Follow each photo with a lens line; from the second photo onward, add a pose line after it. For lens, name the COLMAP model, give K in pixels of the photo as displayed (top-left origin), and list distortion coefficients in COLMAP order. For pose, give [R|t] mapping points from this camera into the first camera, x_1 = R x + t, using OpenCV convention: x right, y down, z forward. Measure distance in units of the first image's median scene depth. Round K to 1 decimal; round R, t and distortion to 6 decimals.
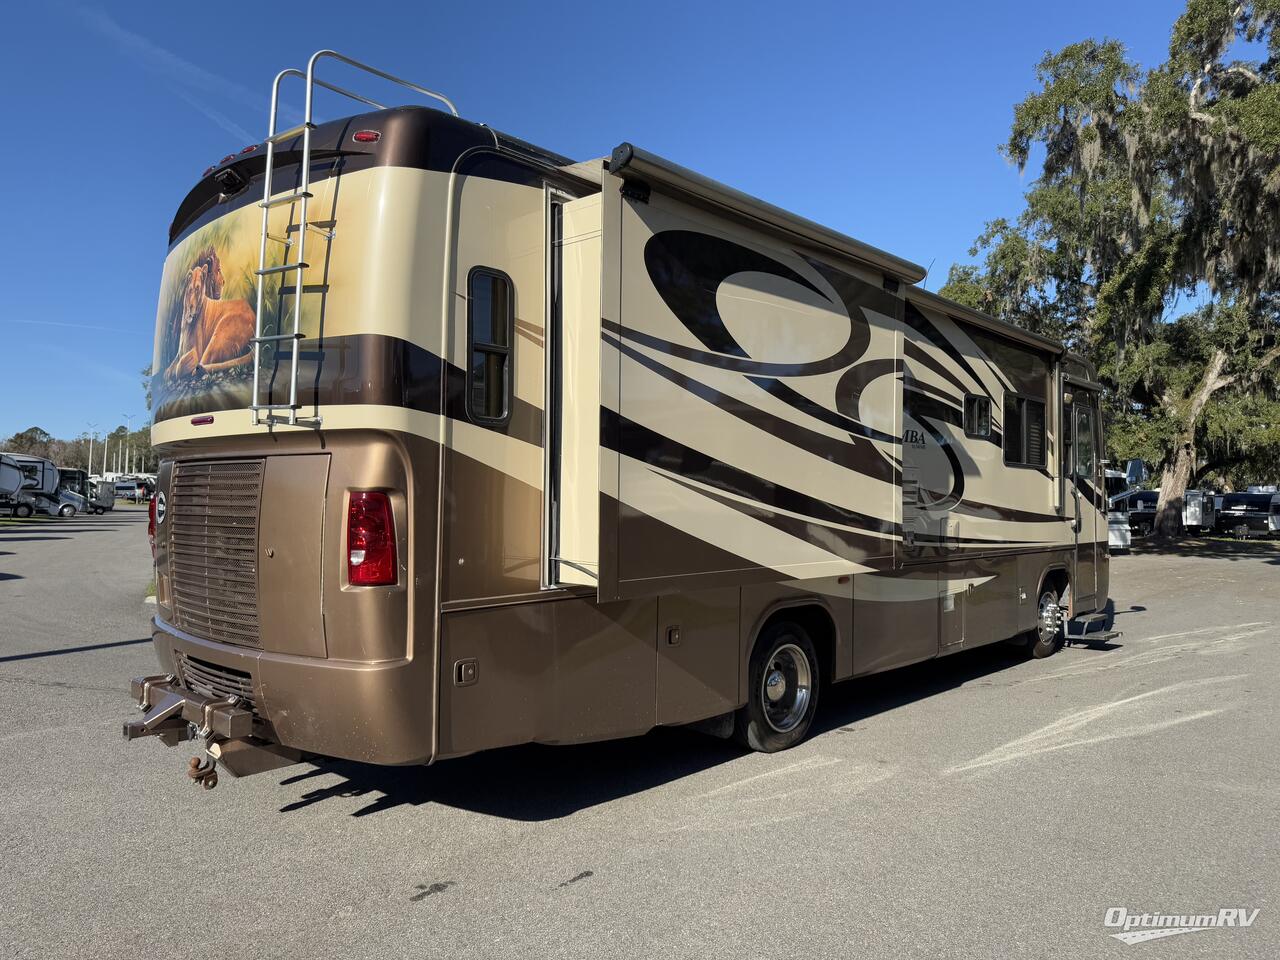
lens RADIAL K [[916.6, 0, 640.0], [0, 916.6, 480.0], [0, 0, 1]] dist [0.001371, 0.000122]
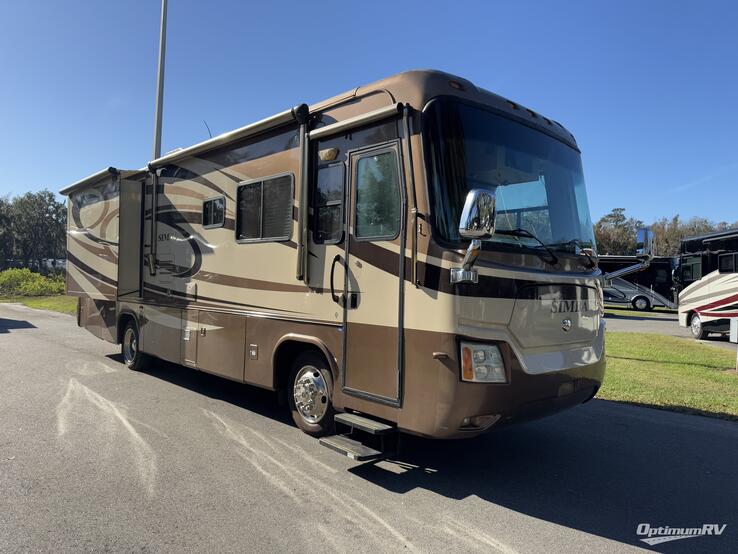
lens RADIAL K [[528.5, 0, 369.0], [0, 528.5, 277.0], [0, 0, 1]] dist [0.001371, 0.000122]
pose [[-0.058374, -0.027390, -0.997919, 1.214902], [-0.009329, 0.999595, -0.026890, 0.052880], [0.998251, 0.007740, -0.058606, 1.336486]]
